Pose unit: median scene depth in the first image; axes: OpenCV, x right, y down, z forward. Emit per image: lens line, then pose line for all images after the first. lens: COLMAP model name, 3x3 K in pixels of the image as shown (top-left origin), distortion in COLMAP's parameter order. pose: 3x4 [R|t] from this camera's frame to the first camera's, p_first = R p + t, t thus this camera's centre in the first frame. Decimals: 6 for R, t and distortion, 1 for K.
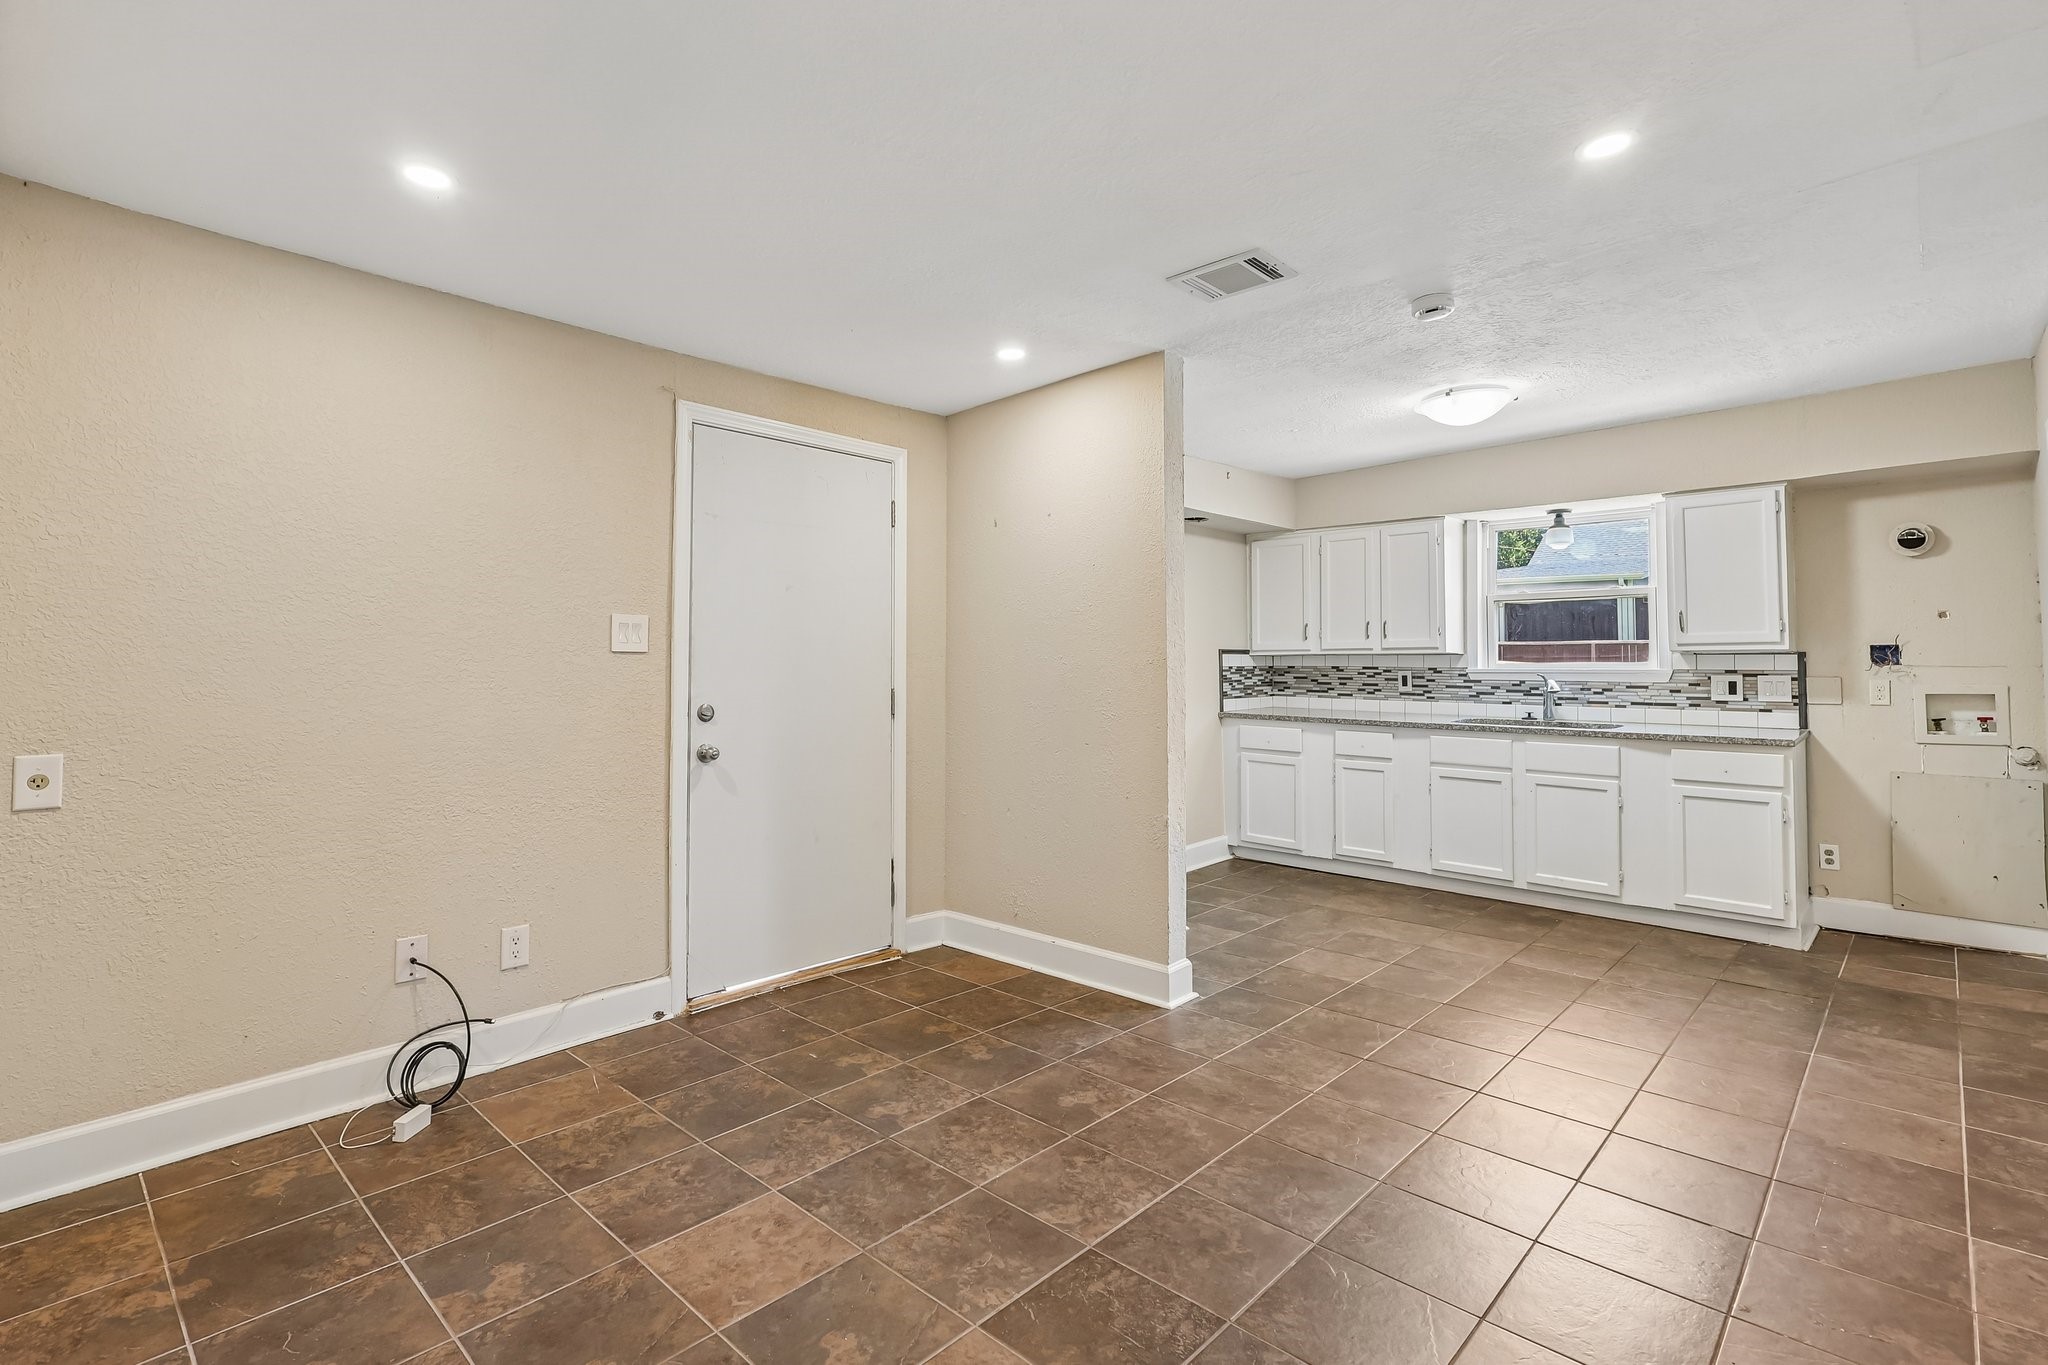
lens RADIAL K [[950.6, 0, 1022.7], [0, 950.6, 637.5], [0, 0, 1]] dist [-0.001121, 0.000715]
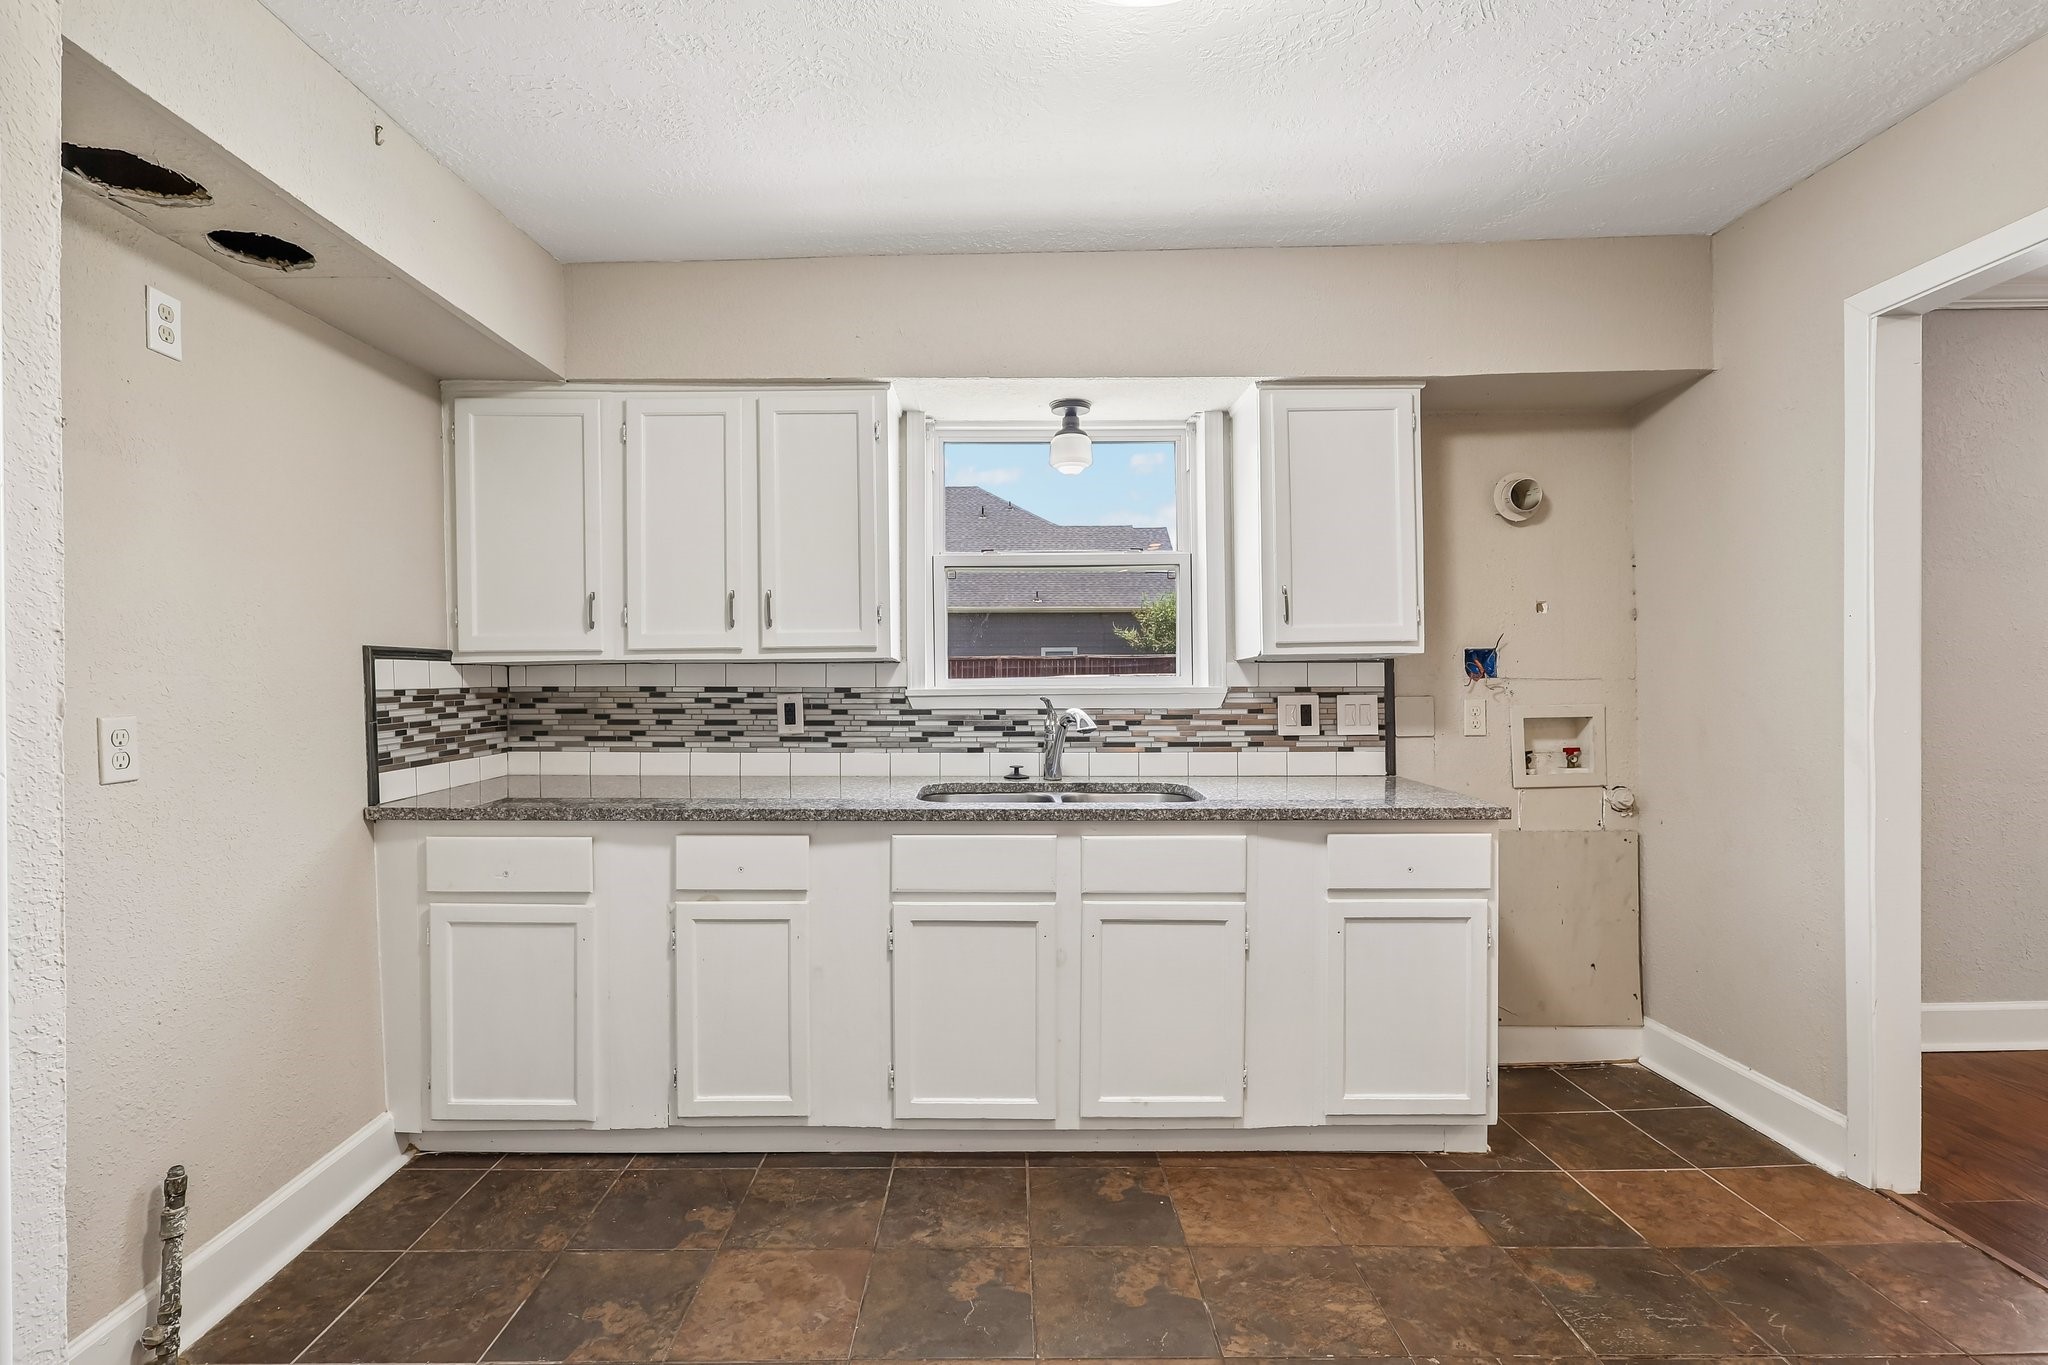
lens RADIAL K [[950.6, 0, 997.2], [0, 950.6, 695.5], [0, 0, 1]] dist [-0.001121, 0.000715]
pose [[0.727705, -0.015924, 0.685705, 0.151266], [-0.012300, 0.999267, 0.036260, 0.018190], [-0.685780, -0.034821, 0.726976, 0.635888]]
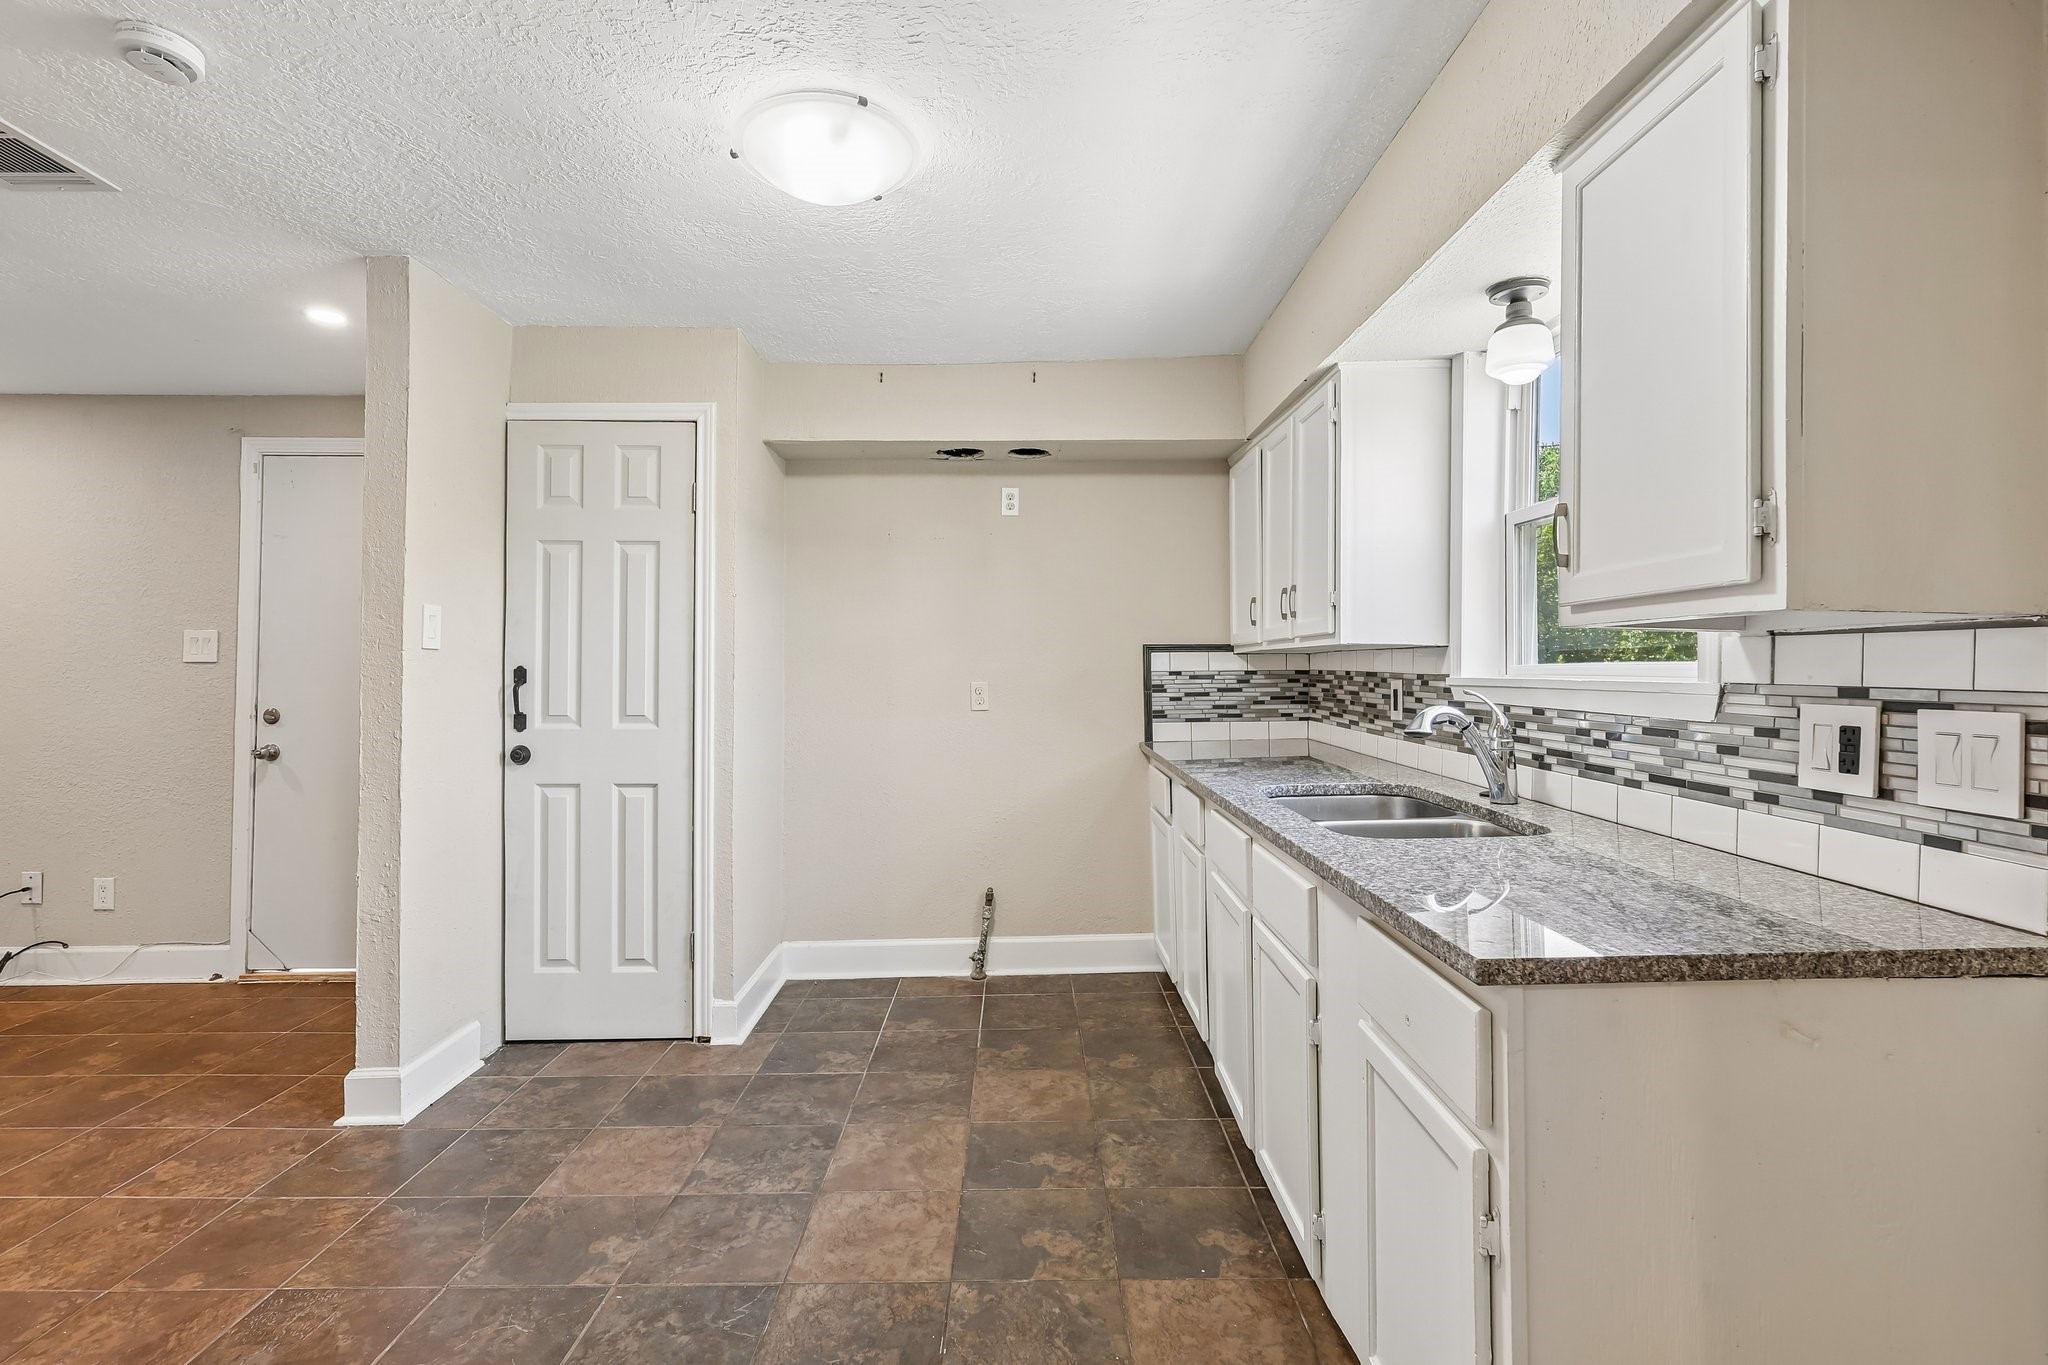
lens RADIAL K [[950.6, 0, 1032.1], [0, 950.6, 658.3], [0, 0, 1]] dist [-0.001121, 0.000715]
pose [[0.698009, -0.010174, -0.716017, 0.729051], [0.024655, 0.999648, 0.009830, 0.015744], [0.715665, -0.024515, 0.698013, 0.585369]]
